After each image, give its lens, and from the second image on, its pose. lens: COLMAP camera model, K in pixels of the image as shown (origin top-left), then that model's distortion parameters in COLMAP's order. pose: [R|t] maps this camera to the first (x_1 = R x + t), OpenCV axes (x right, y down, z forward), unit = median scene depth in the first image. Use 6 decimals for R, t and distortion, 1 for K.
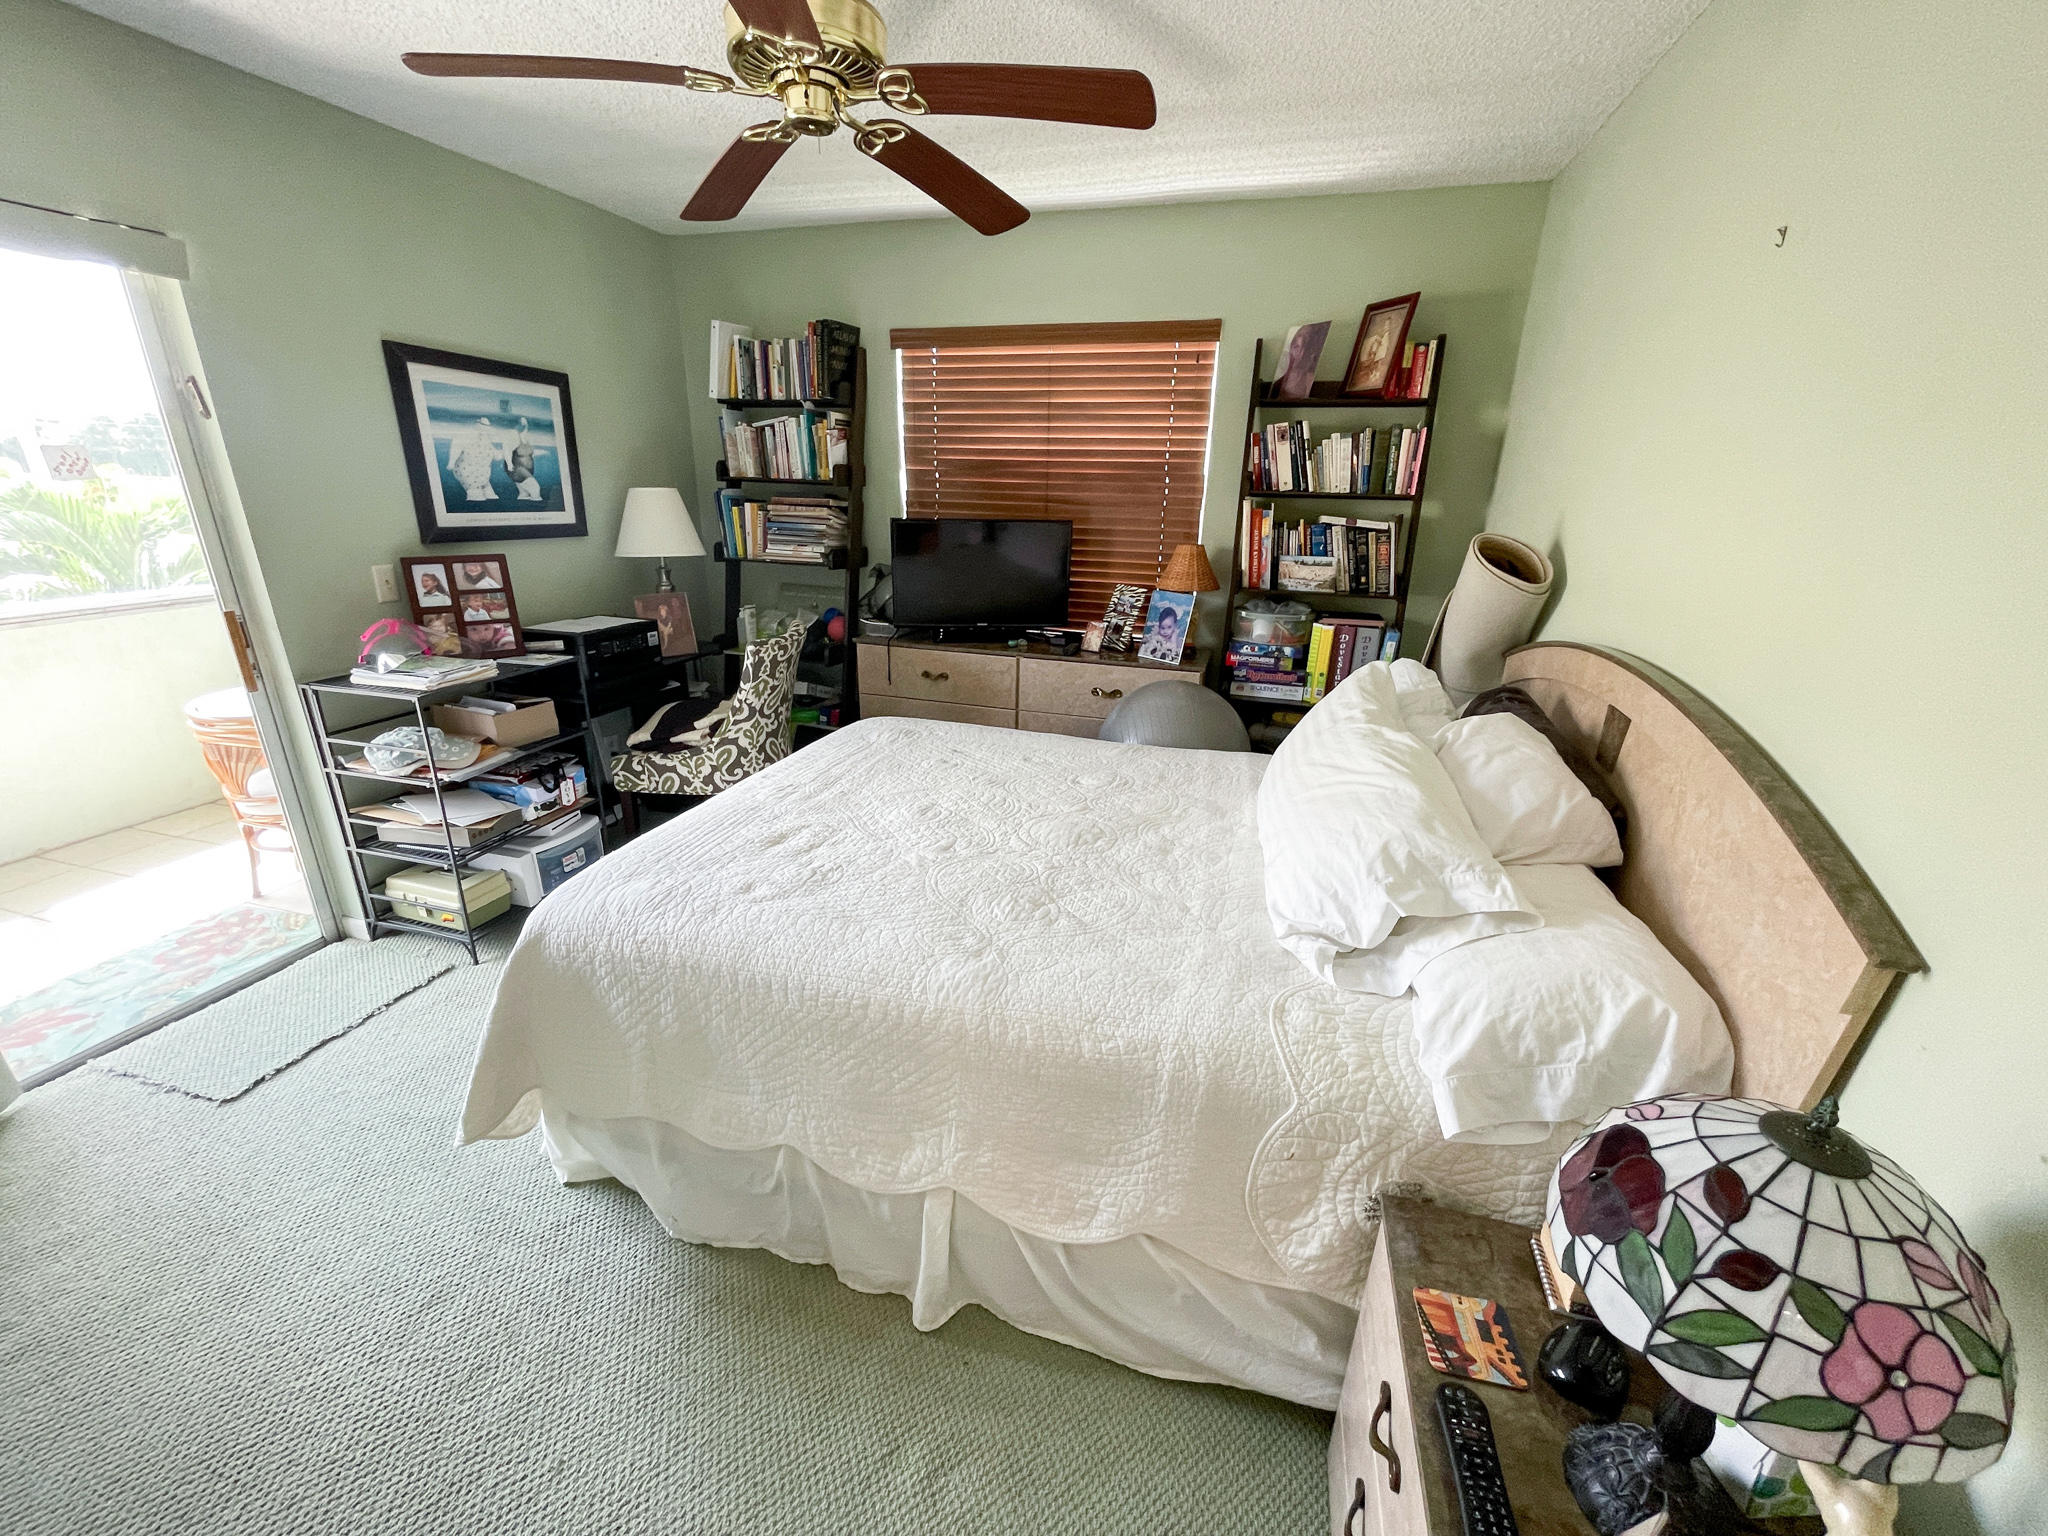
lens RADIAL K [[836.9, 0, 1021.3], [0, 836.9, 765.4], [0, 0, 1]] dist [0.003132, 0.001605]
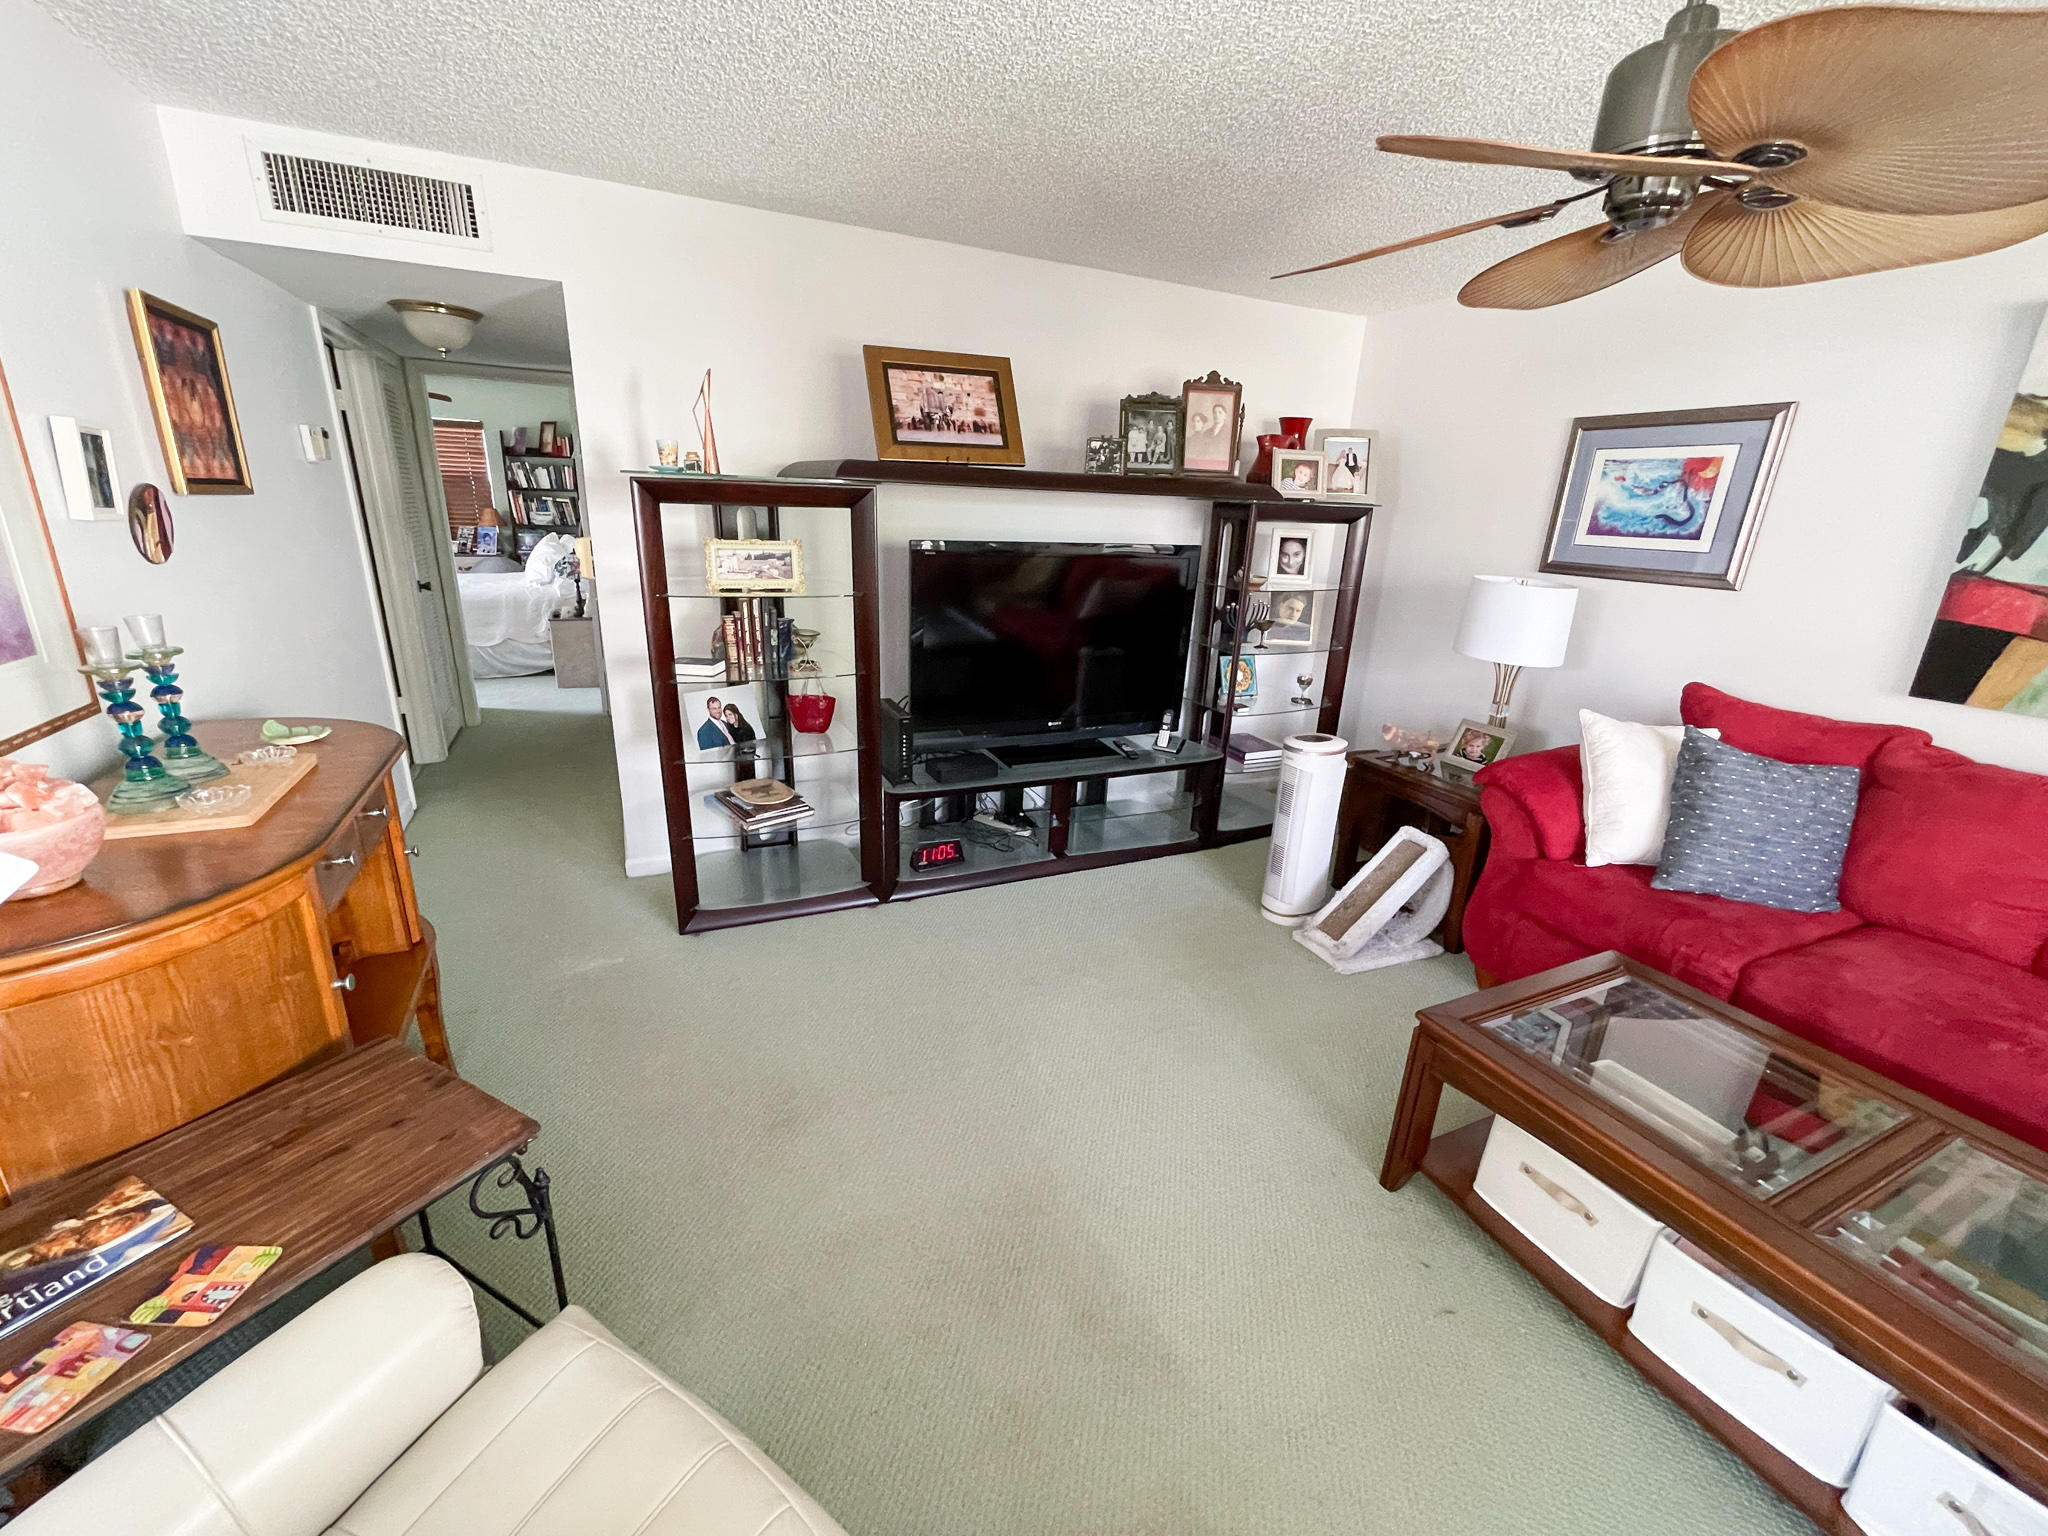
lens RADIAL K [[836.9, 0, 1025.5], [0, 836.9, 775.4], [0, 0, 1]] dist [0.003132, 0.001605]
pose [[0.748705, -0.202526, 0.631208, -0.371524], [0.202852, 0.976507, 0.072705, 0.710020], [-0.631103, 0.073607, 0.772199, -2.040886]]
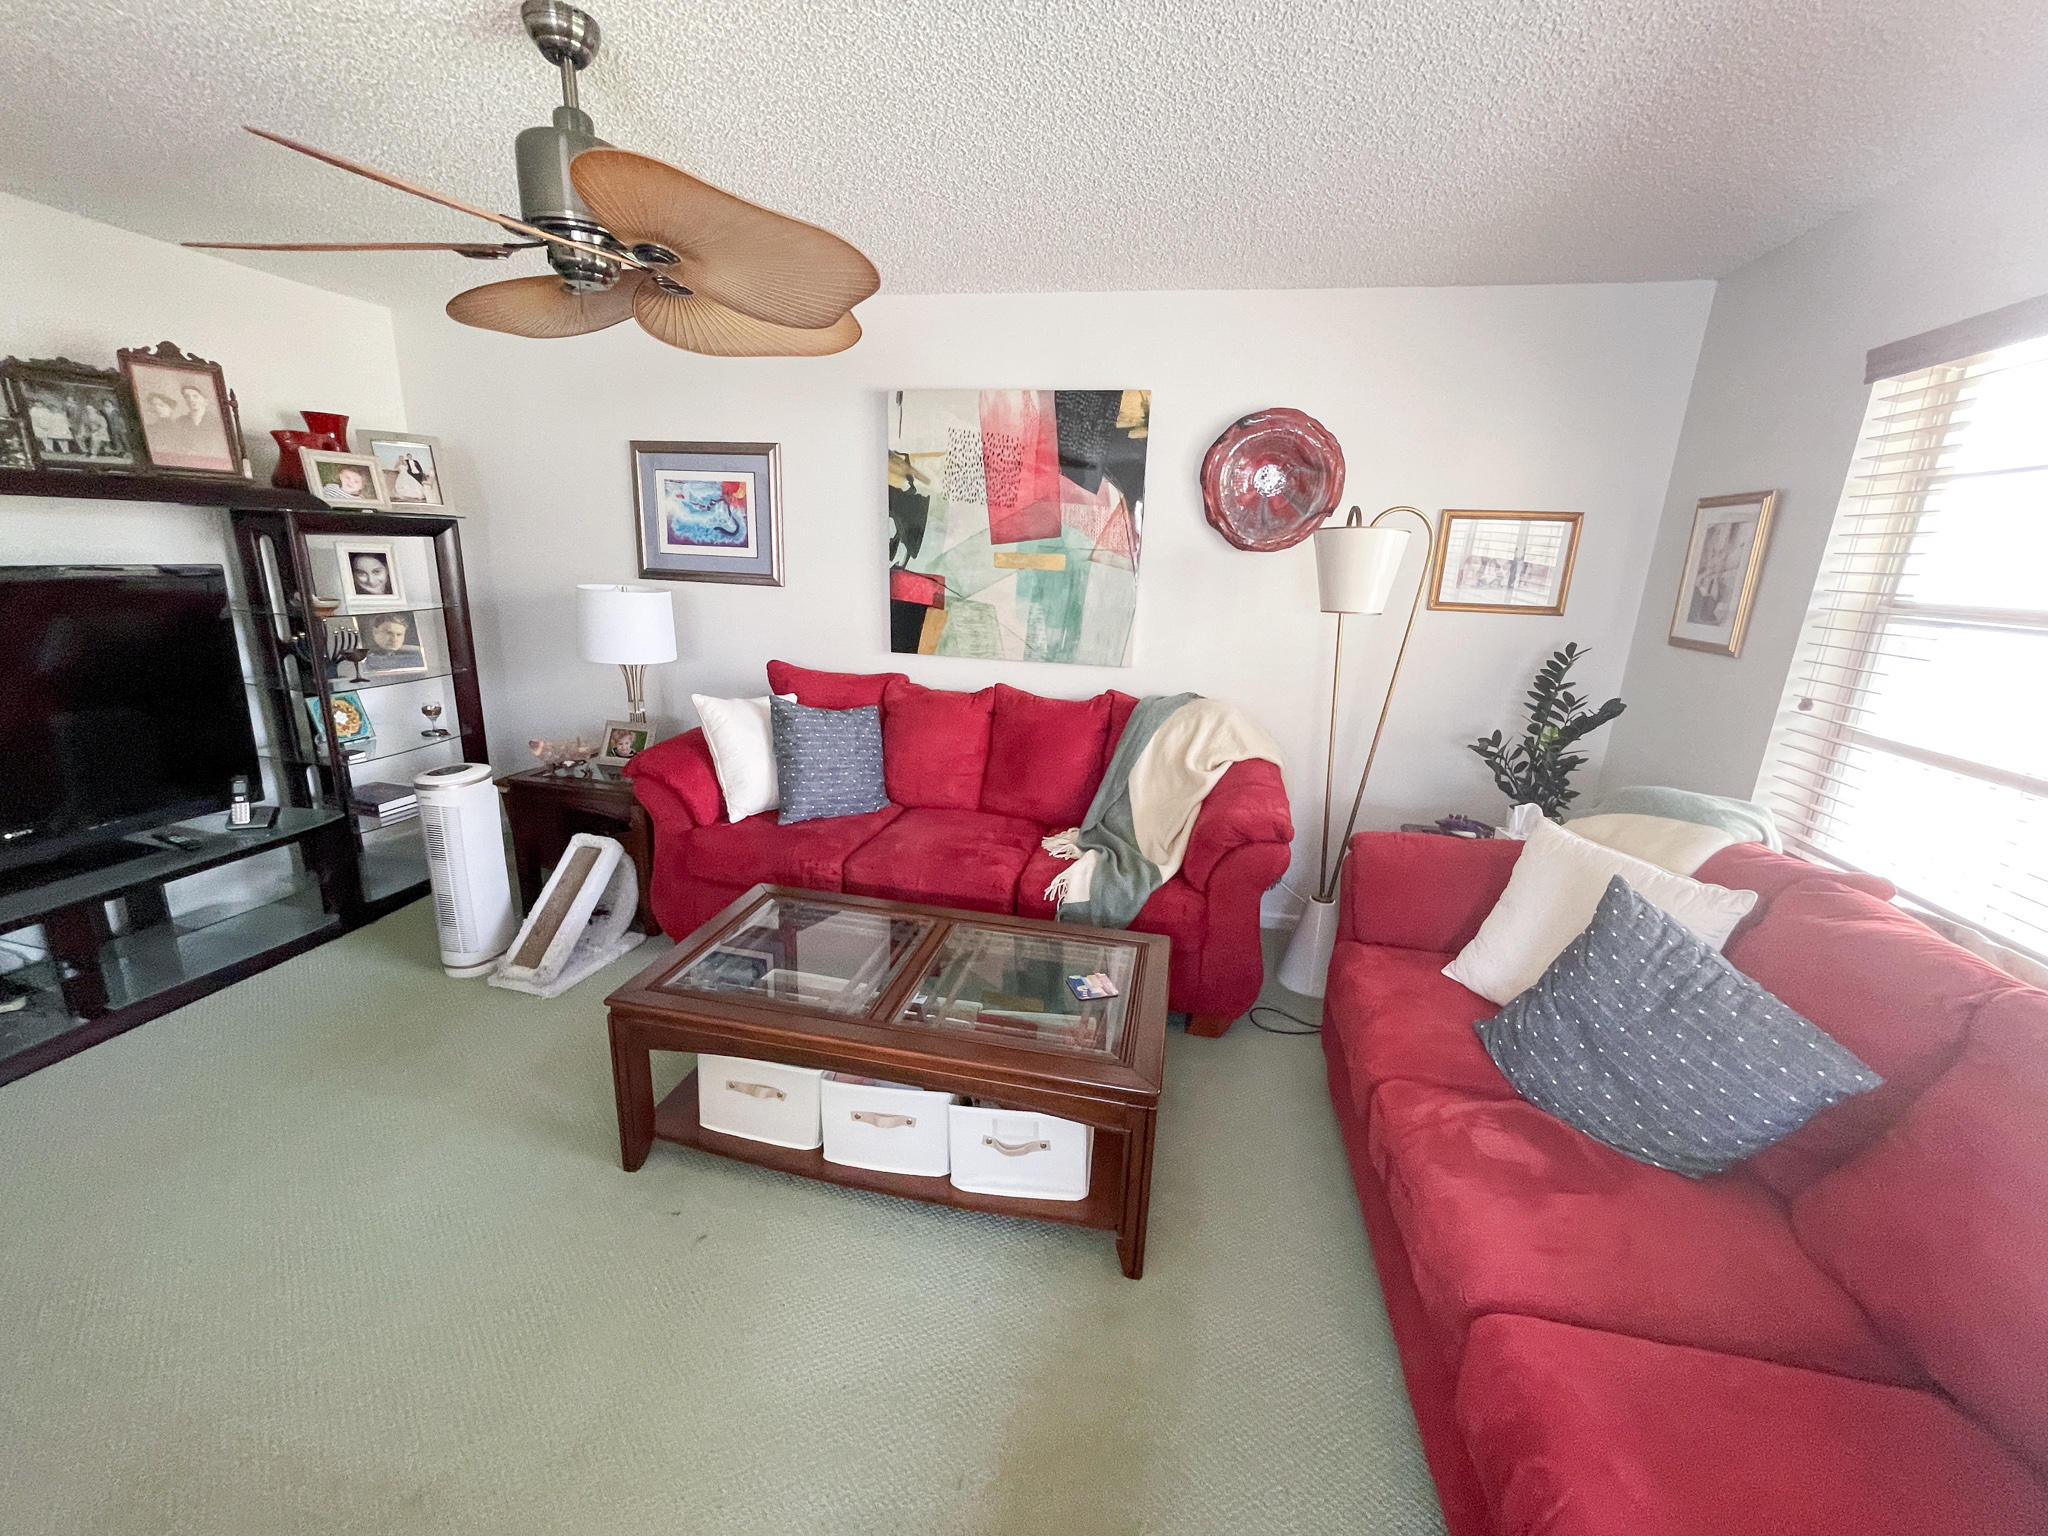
lens RADIAL K [[836.9, 0, 1017.8], [0, 836.9, 771.6], [0, 0, 1]] dist [0.003132, 0.001605]
pose [[-0.065949, -0.287550, 0.955492, -0.572456], [0.296964, 0.908530, 0.293914, 0.872751], [-0.952609, 0.303130, 0.025476, -2.684481]]
